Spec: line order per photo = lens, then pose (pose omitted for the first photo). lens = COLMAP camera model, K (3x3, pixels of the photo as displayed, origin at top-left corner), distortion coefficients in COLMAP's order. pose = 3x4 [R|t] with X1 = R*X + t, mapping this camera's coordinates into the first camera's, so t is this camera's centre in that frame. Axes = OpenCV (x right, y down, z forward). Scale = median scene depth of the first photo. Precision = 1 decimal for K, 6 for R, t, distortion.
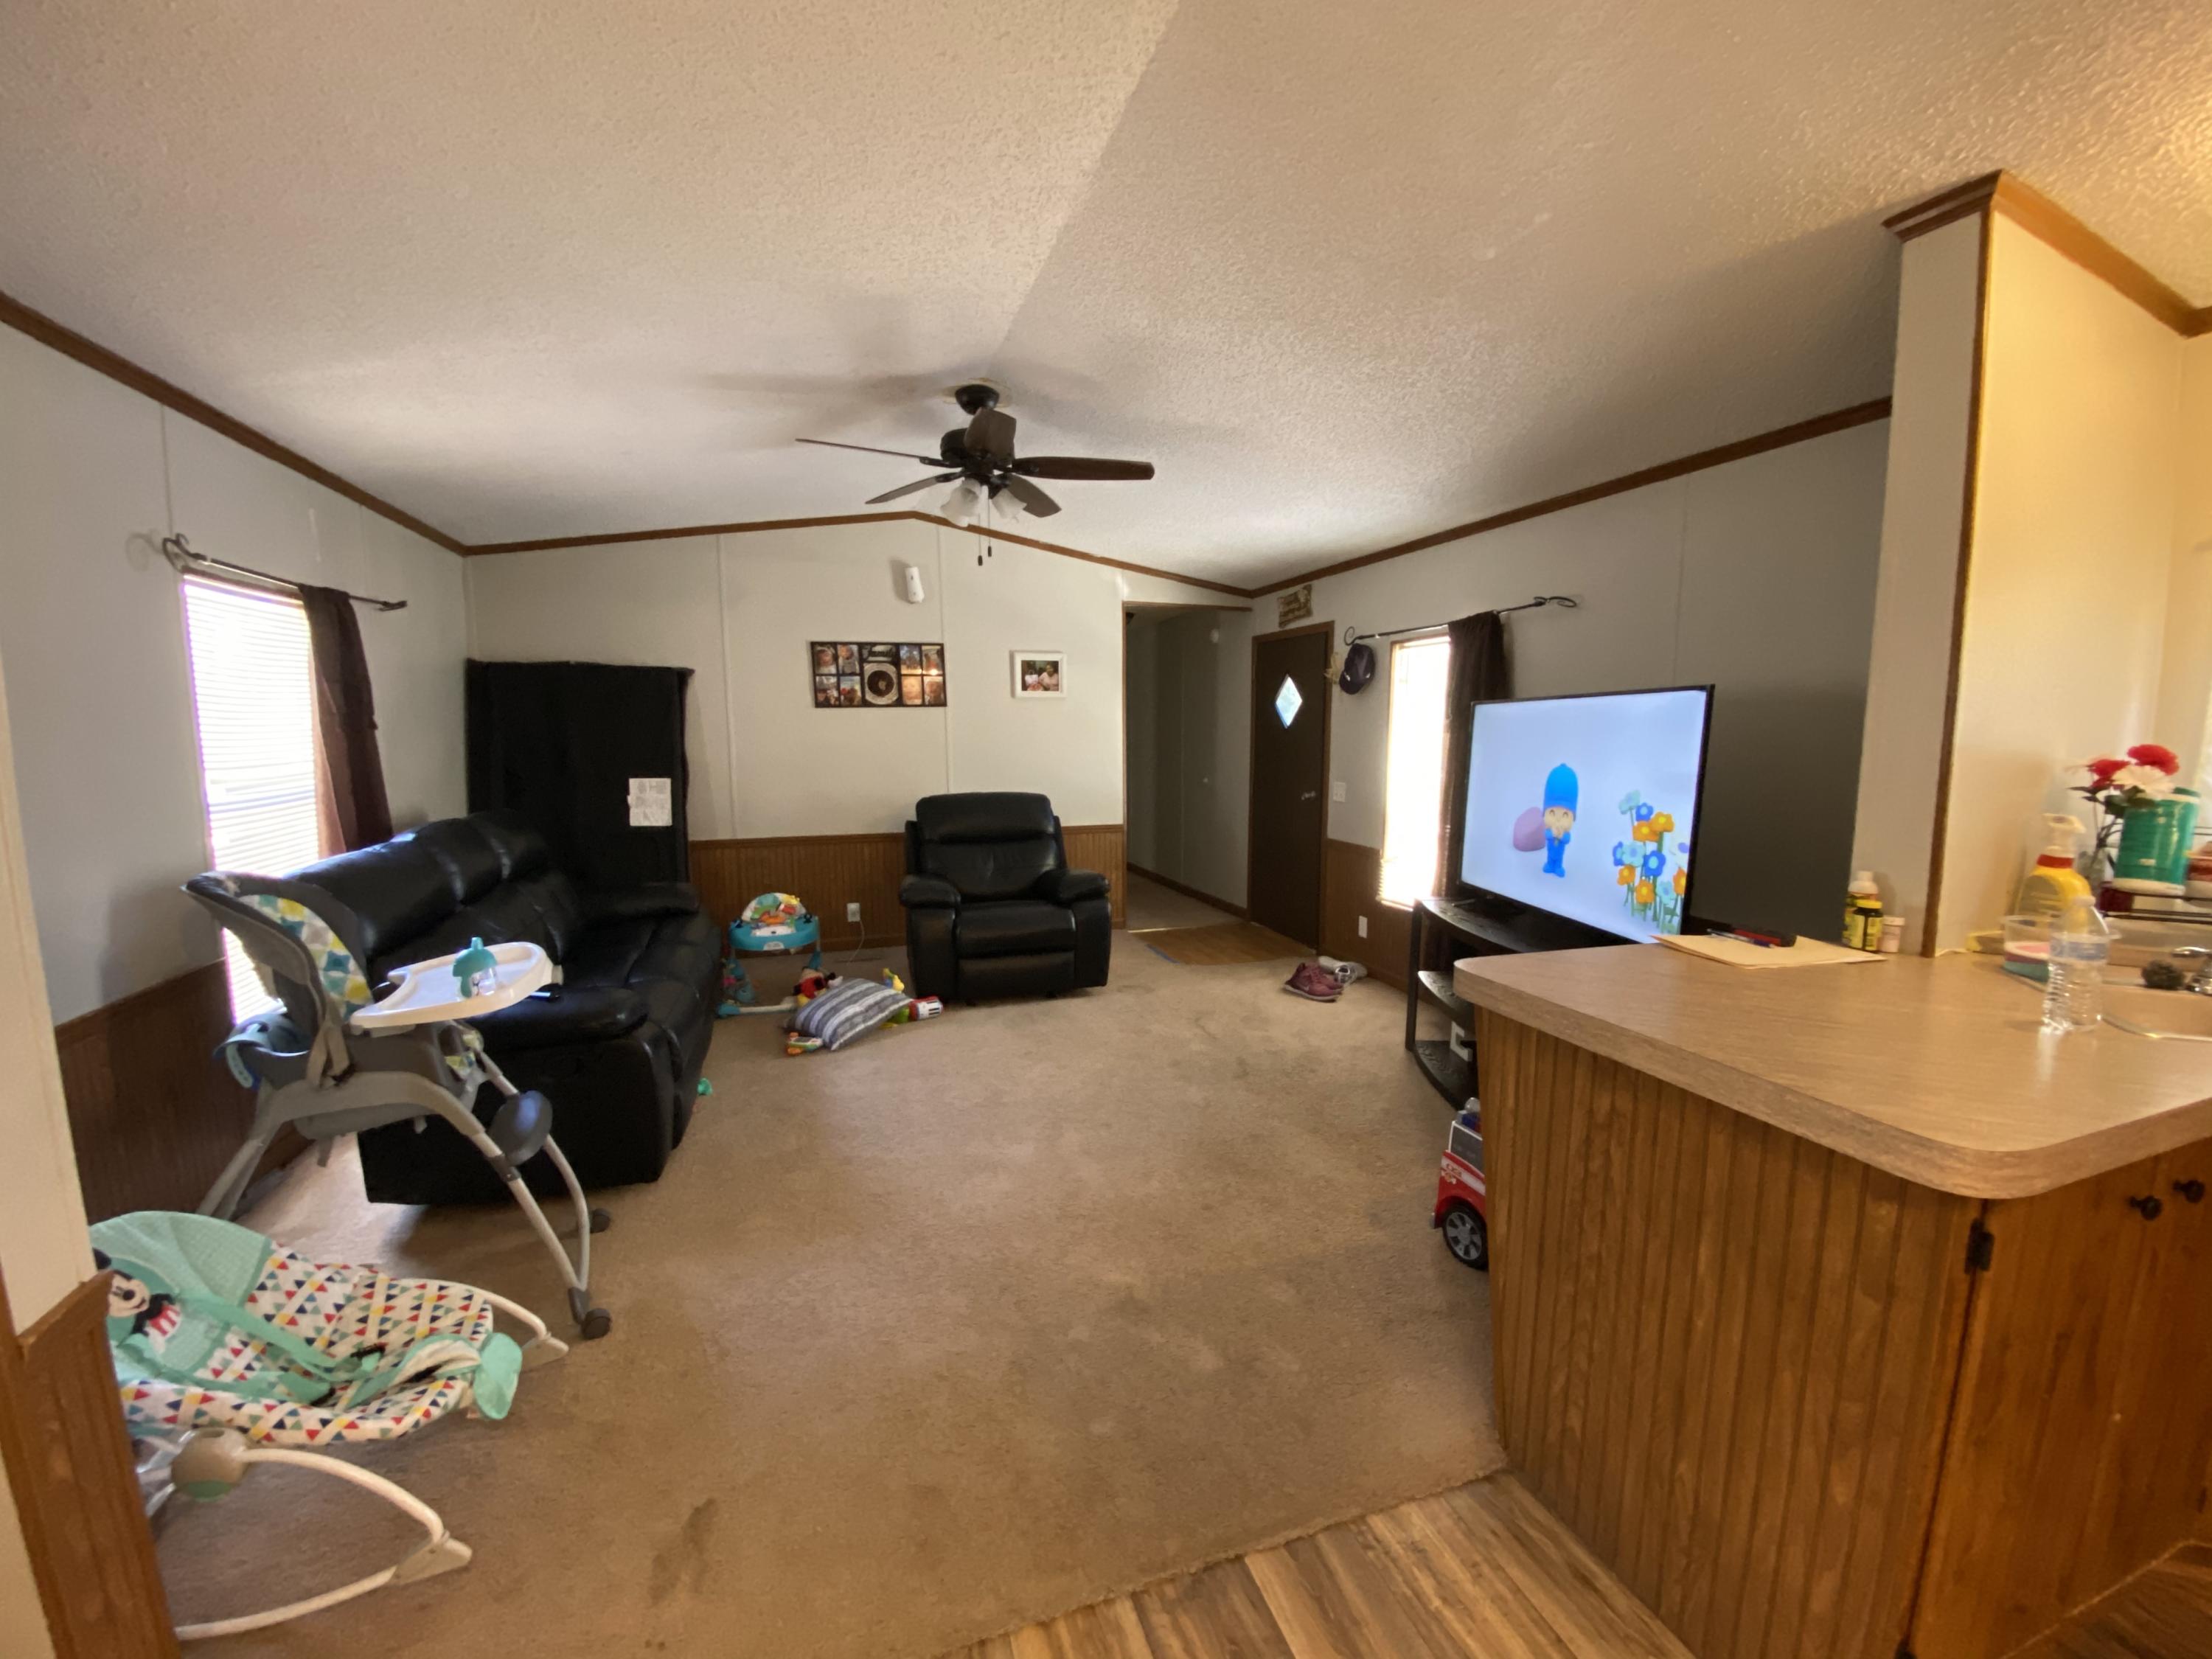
lens RADIAL K [[902.2, 0, 1111.6], [0, 902.2, 840.3], [0, 0, 1]] dist [-0.000540, -0.000829]
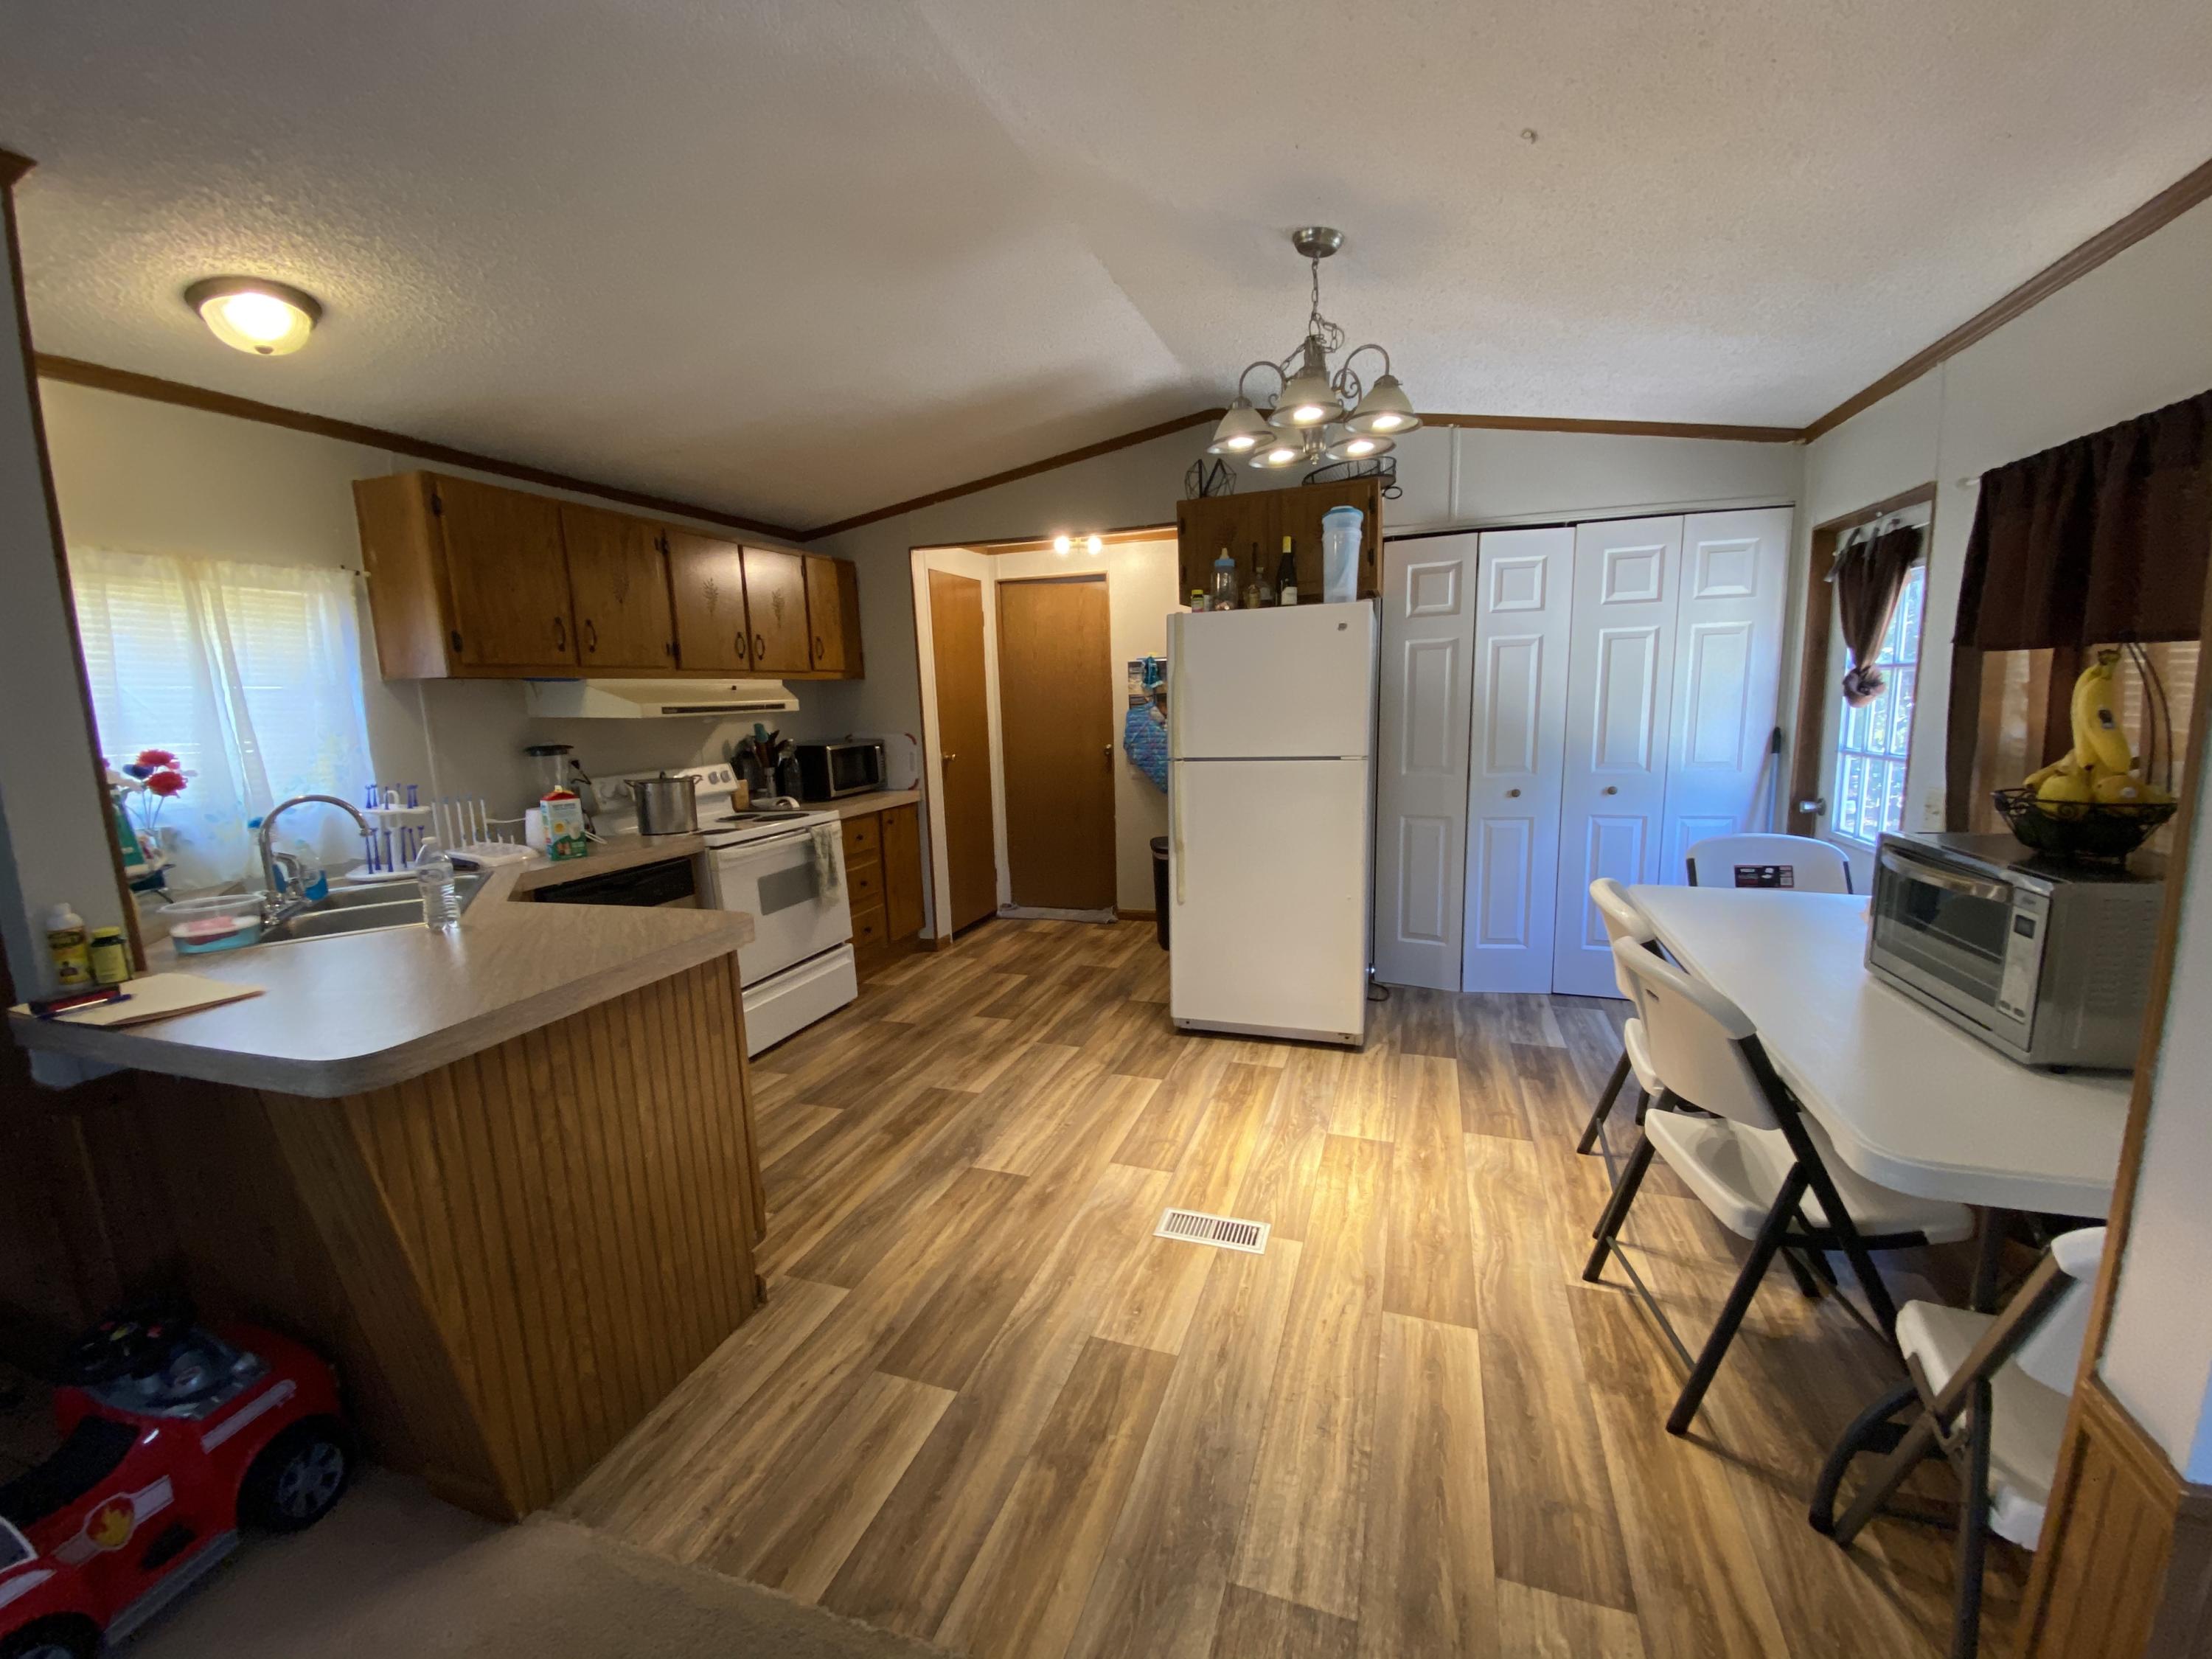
lens RADIAL K [[902.2, 0, 1106.4], [0, 902.2, 844.6], [0, 0, 1]] dist [-0.000540, -0.000829]
pose [[-0.794672, -0.080359, 0.601697, -0.409237], [0.110349, 0.955562, 0.273358, -0.124117], [-0.596926, 0.283627, -0.750490, 0.898372]]
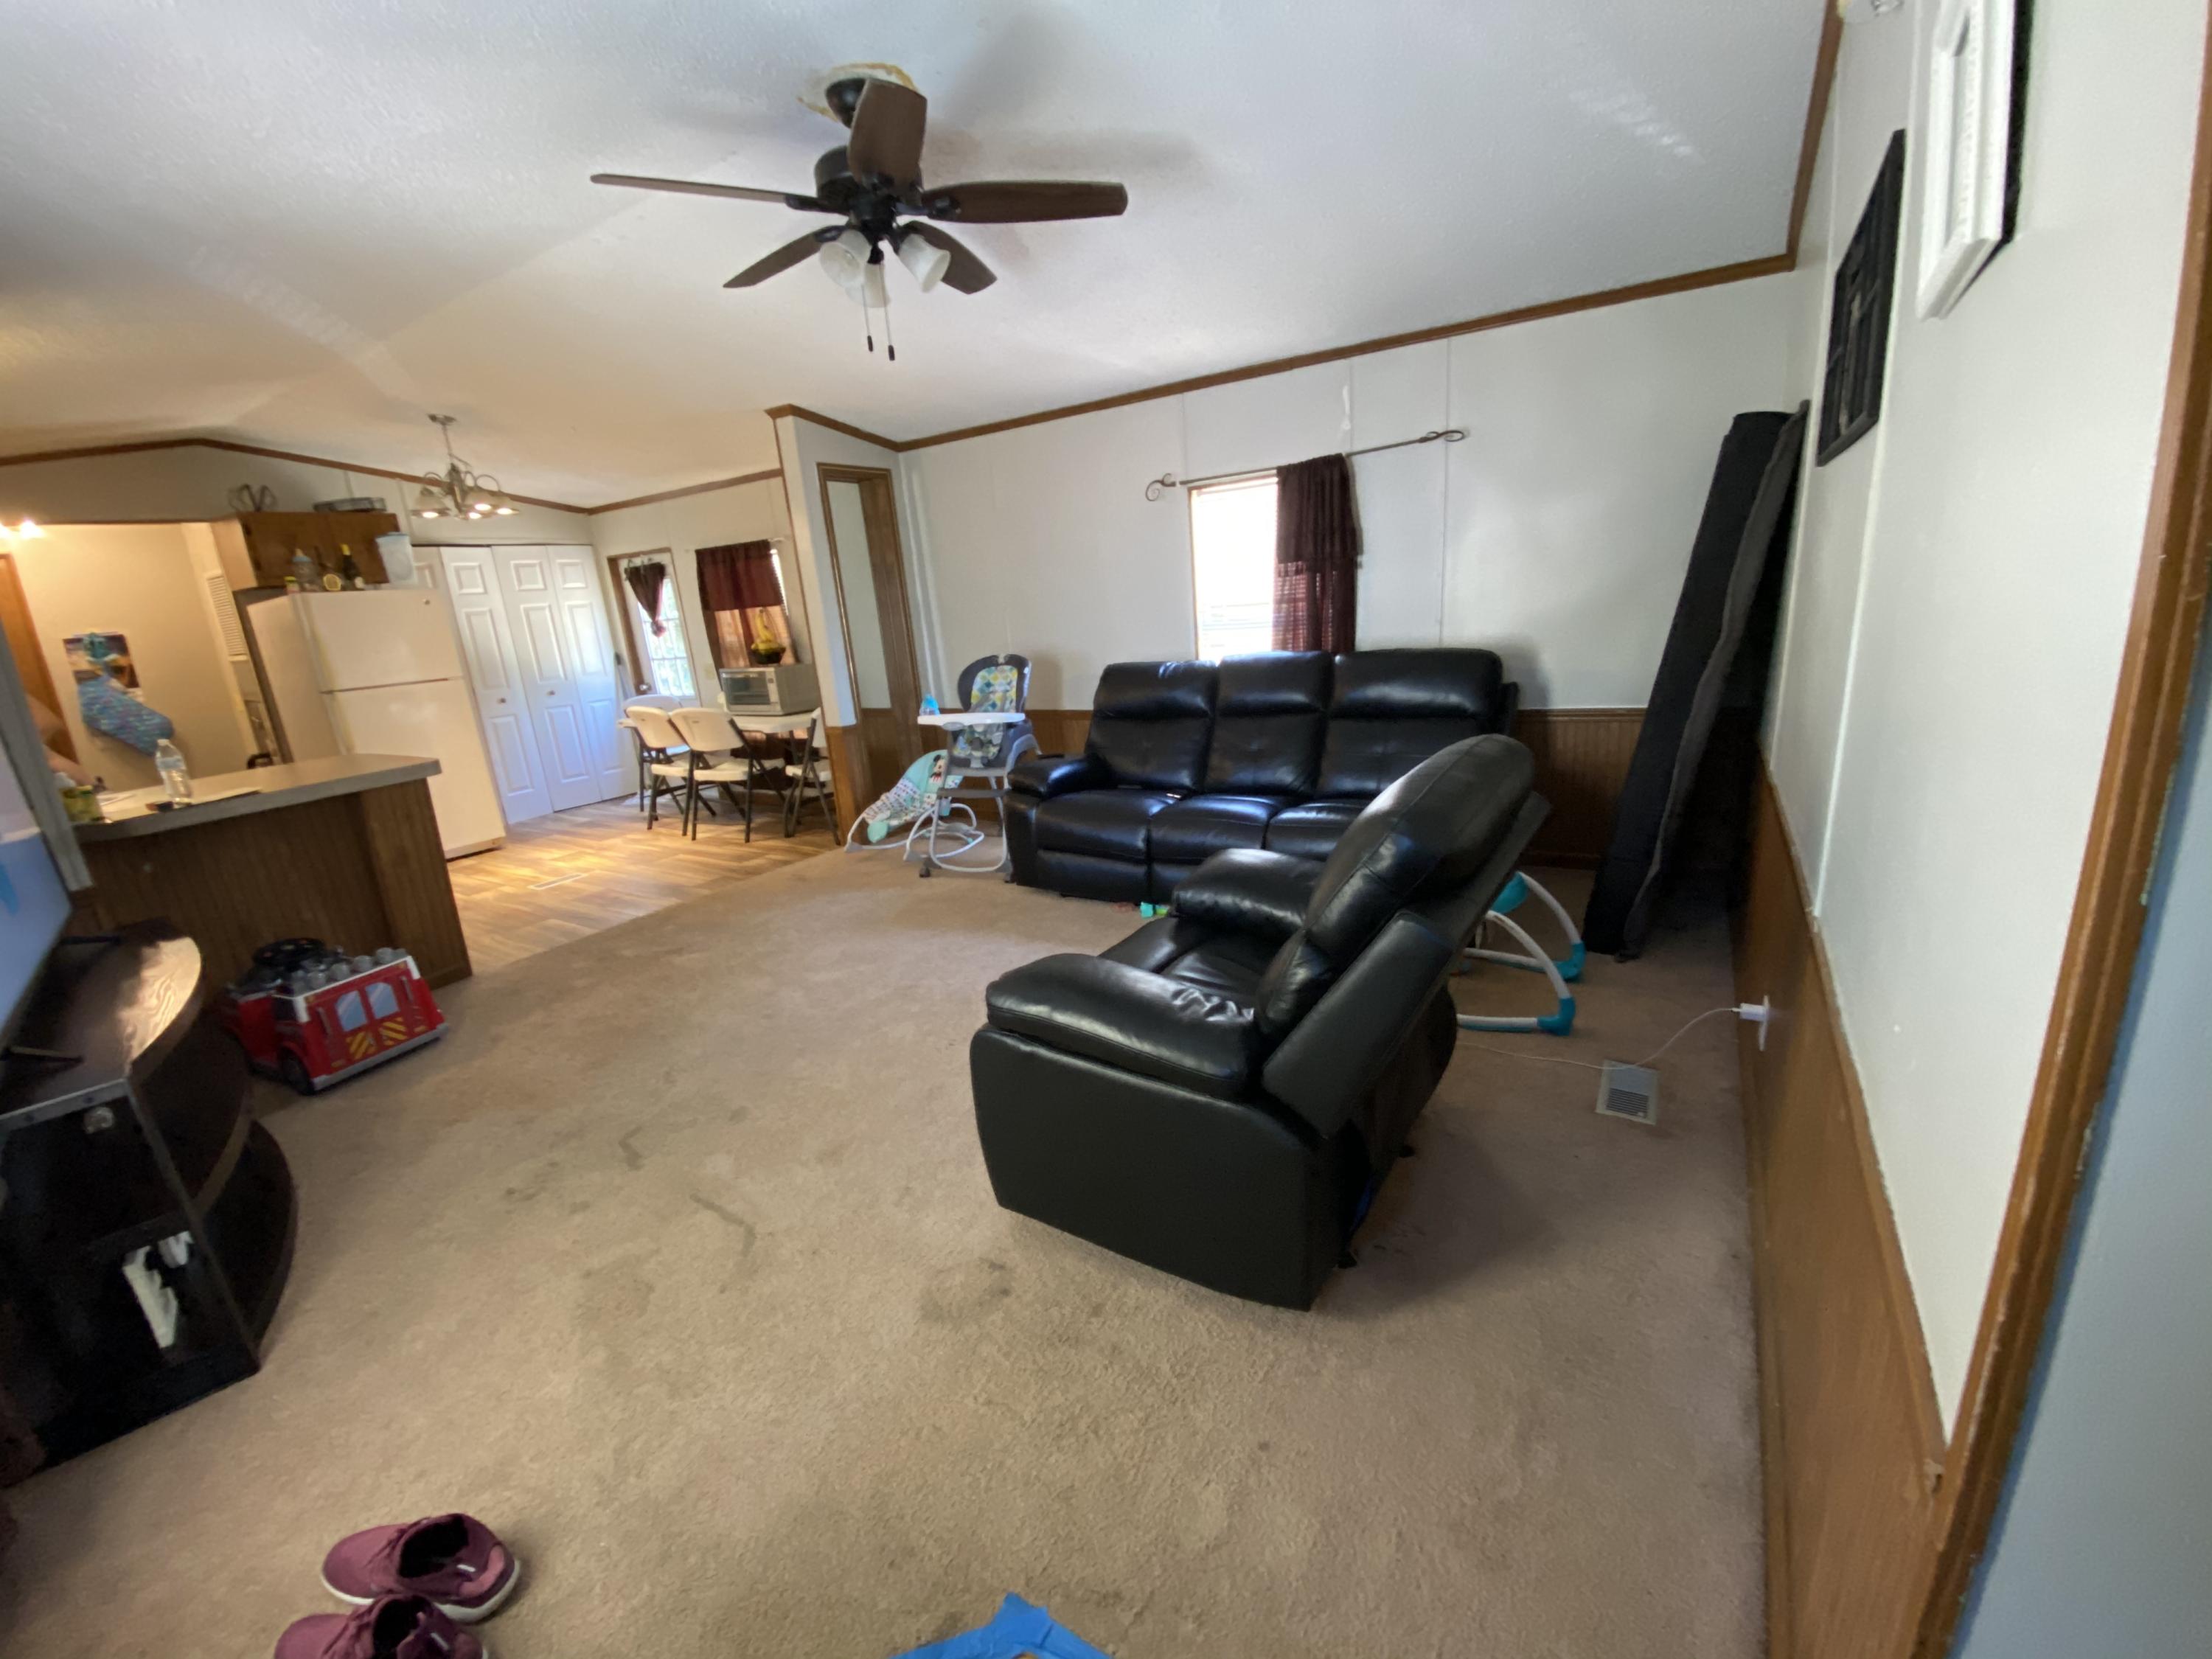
lens RADIAL K [[902.2, 0, 1111.5], [0, 902.2, 831.6], [0, 0, 1]] dist [-0.000540, -0.000829]
pose [[-0.774255, 0.216548, -0.594674, 0.353565], [-0.010096, 0.935294, 0.353728, -0.334450], [0.632794, 0.279879, -0.721969, 2.697943]]
